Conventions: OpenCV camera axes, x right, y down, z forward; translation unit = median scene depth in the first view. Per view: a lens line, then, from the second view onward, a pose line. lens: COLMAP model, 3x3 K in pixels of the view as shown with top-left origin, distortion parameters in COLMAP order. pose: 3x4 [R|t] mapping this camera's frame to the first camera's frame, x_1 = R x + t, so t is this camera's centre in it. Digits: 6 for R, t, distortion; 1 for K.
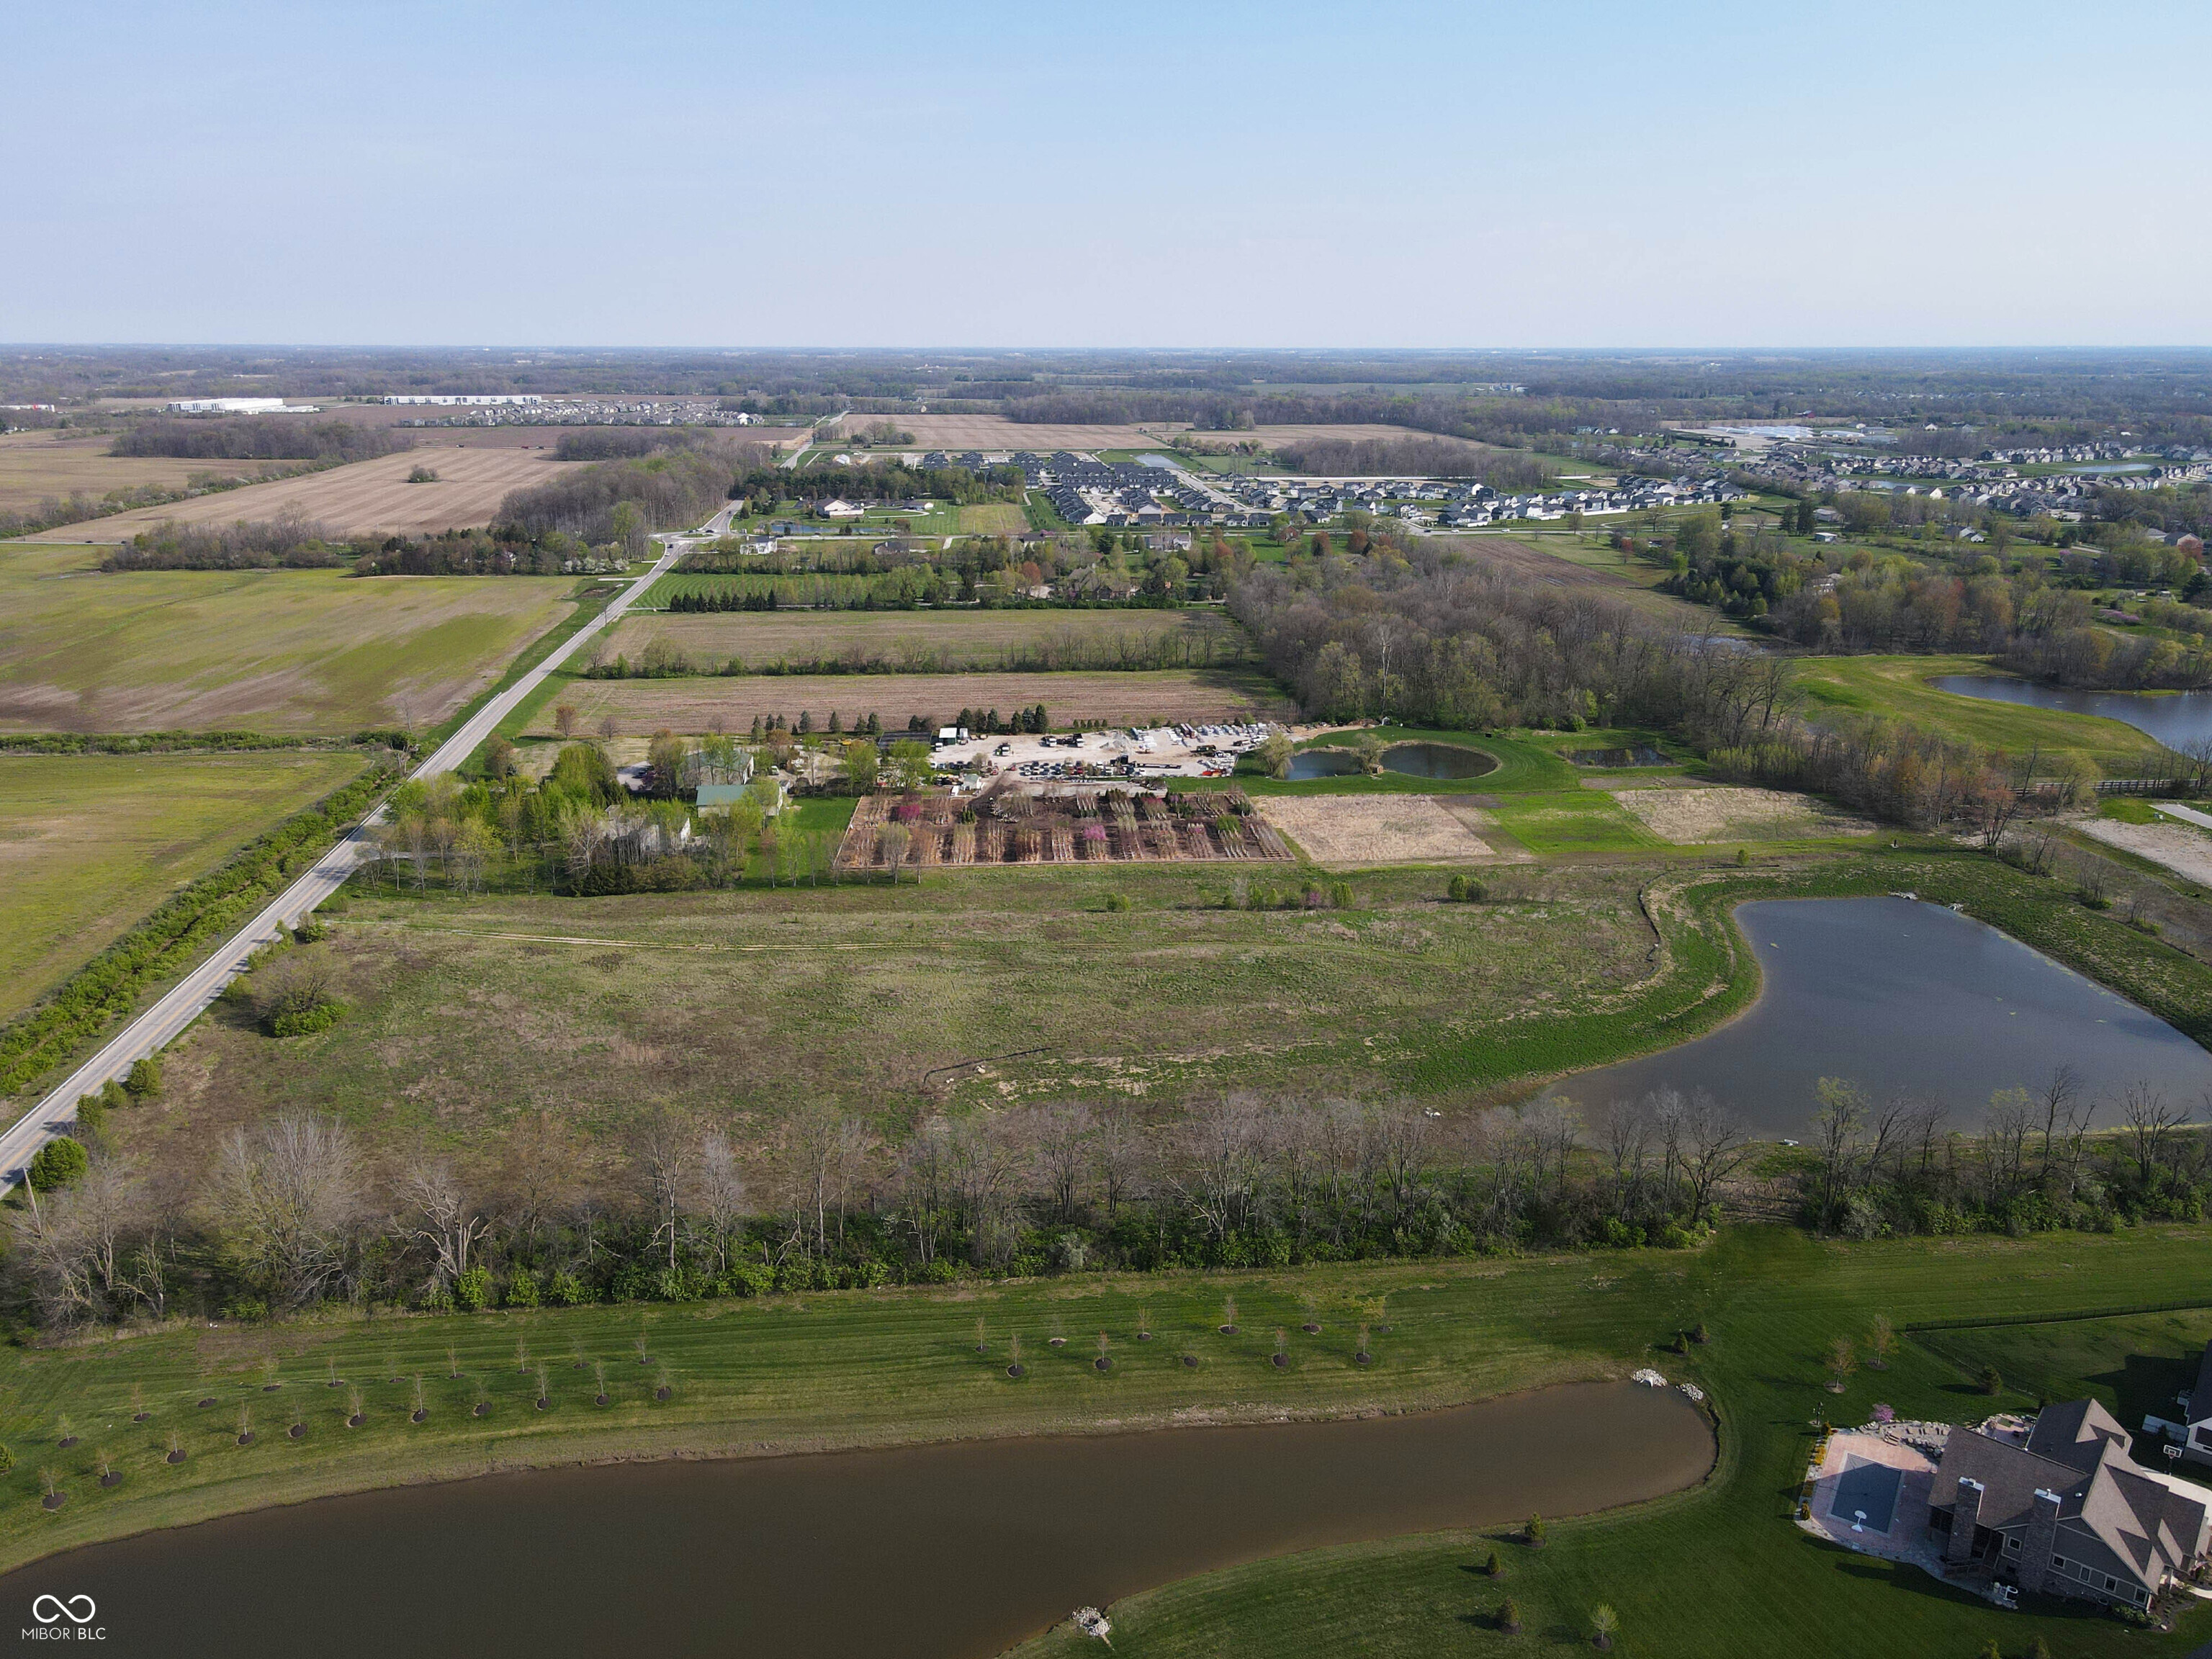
lens RADIAL K [[1614.0, 0, 1106.0], [0, 1614.0, 829.5], [0, 0, 1]] dist [-0.004912, 0.057062]
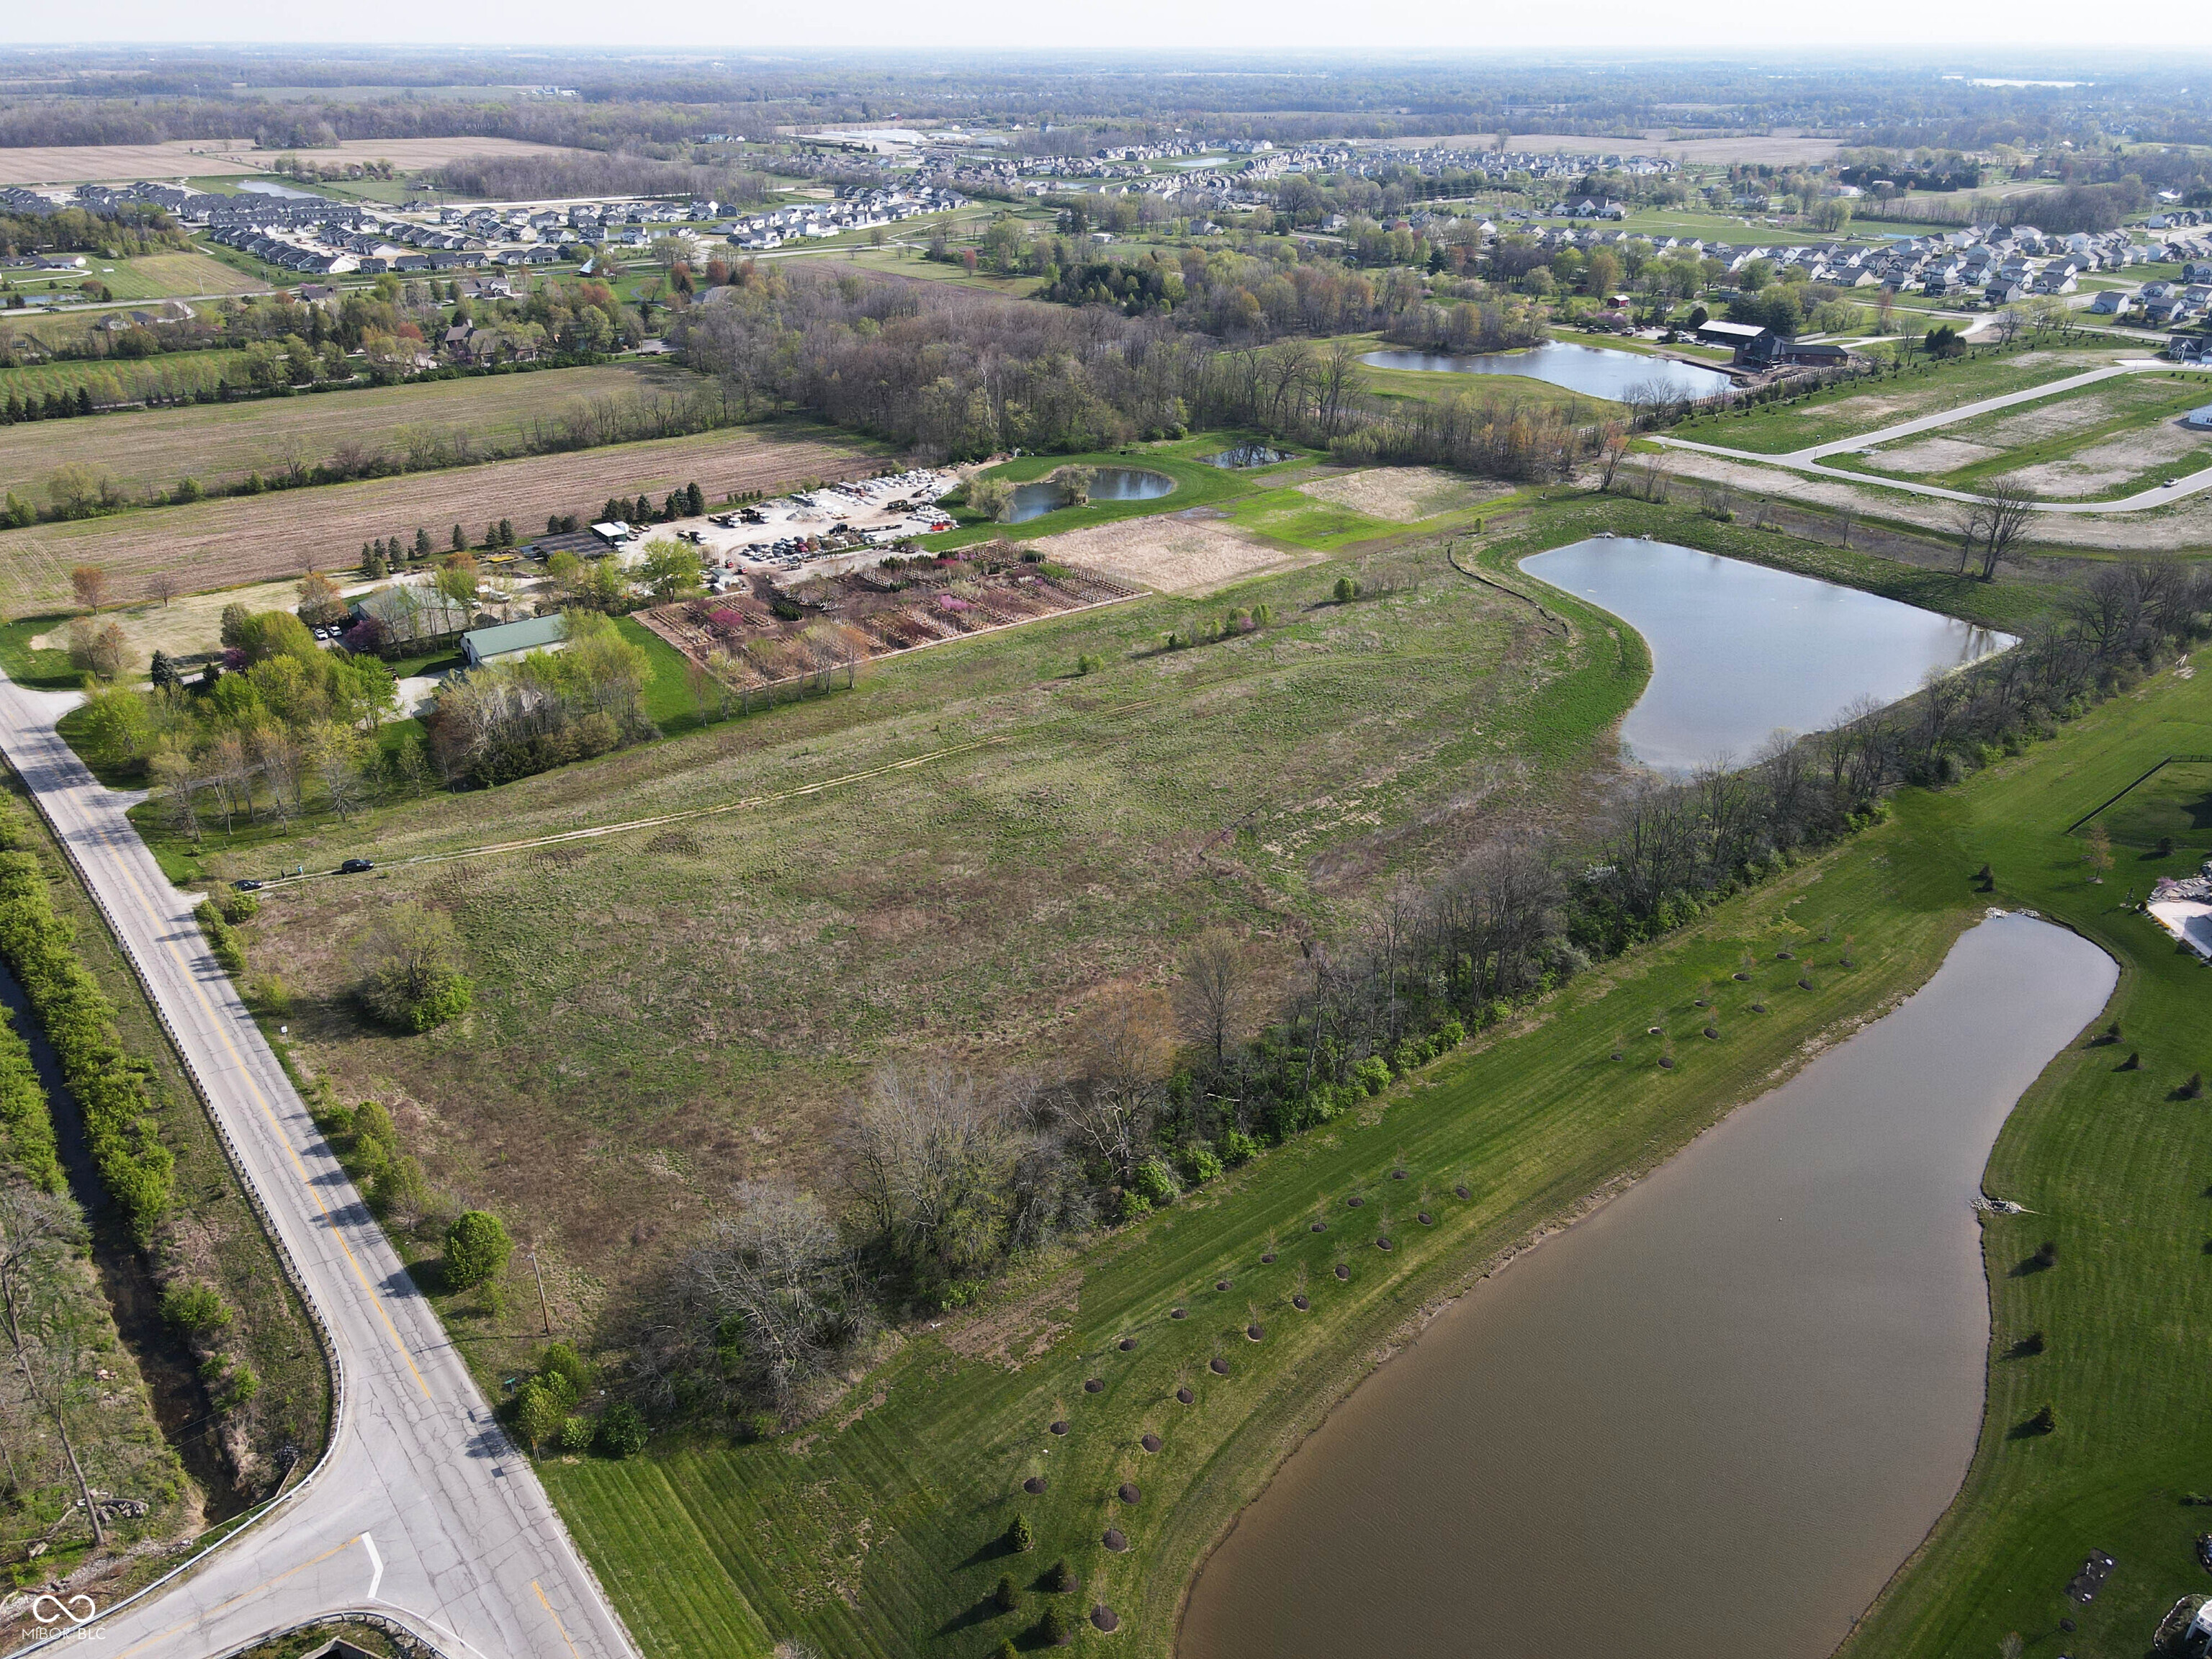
lens RADIAL K [[1614.0, 0, 1106.0], [0, 1614.0, 829.5], [0, 0, 1]] dist [-0.004912, 0.057062]
pose [[0.836279, -0.242184, 0.491920, -0.425881], [0.160148, 0.965931, 0.203296, -0.047250], [-0.524396, -0.091232, 0.846573, 0.143538]]
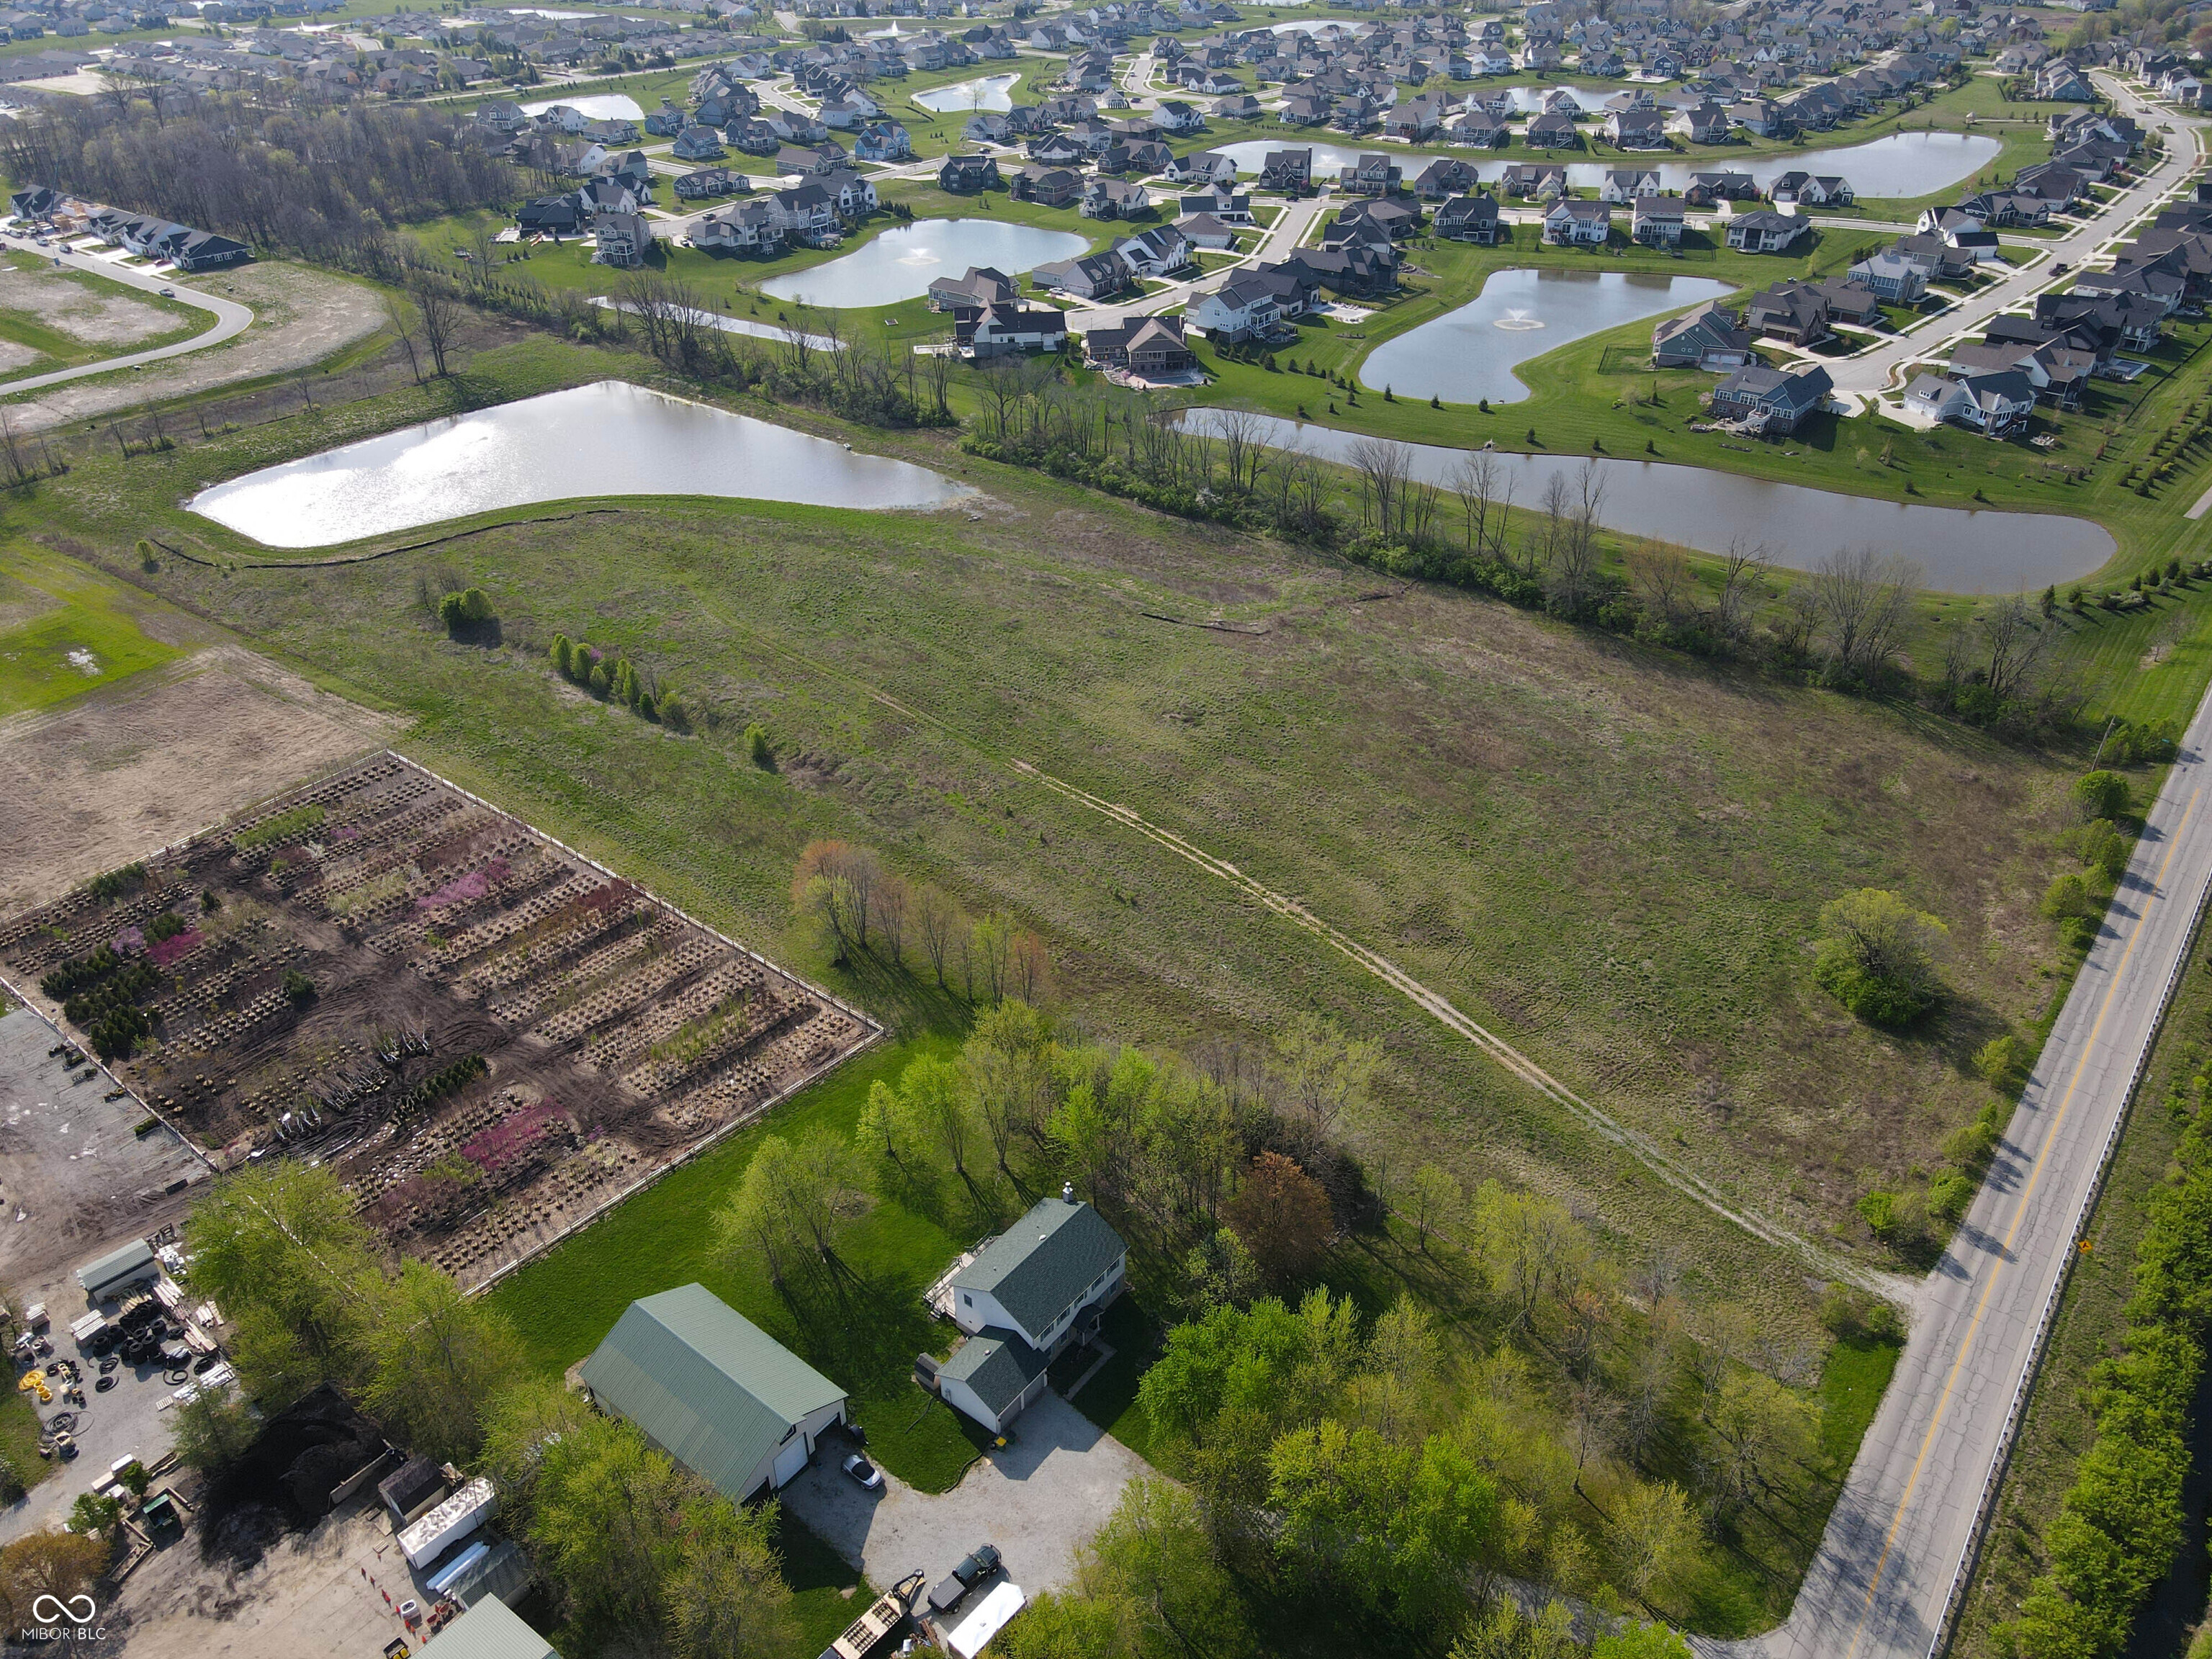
lens RADIAL K [[1557.0, 0, 1108.0], [0, 1557.0, 911.5], [0, 0, 1]] dist [0.005445, 0.026650]
pose [[-0.724611, -0.396652, 0.563565, -0.455114], [0.205283, 0.656405, 0.725941, -0.323343], [-0.657873, 0.641716, -0.394212, 1.064975]]
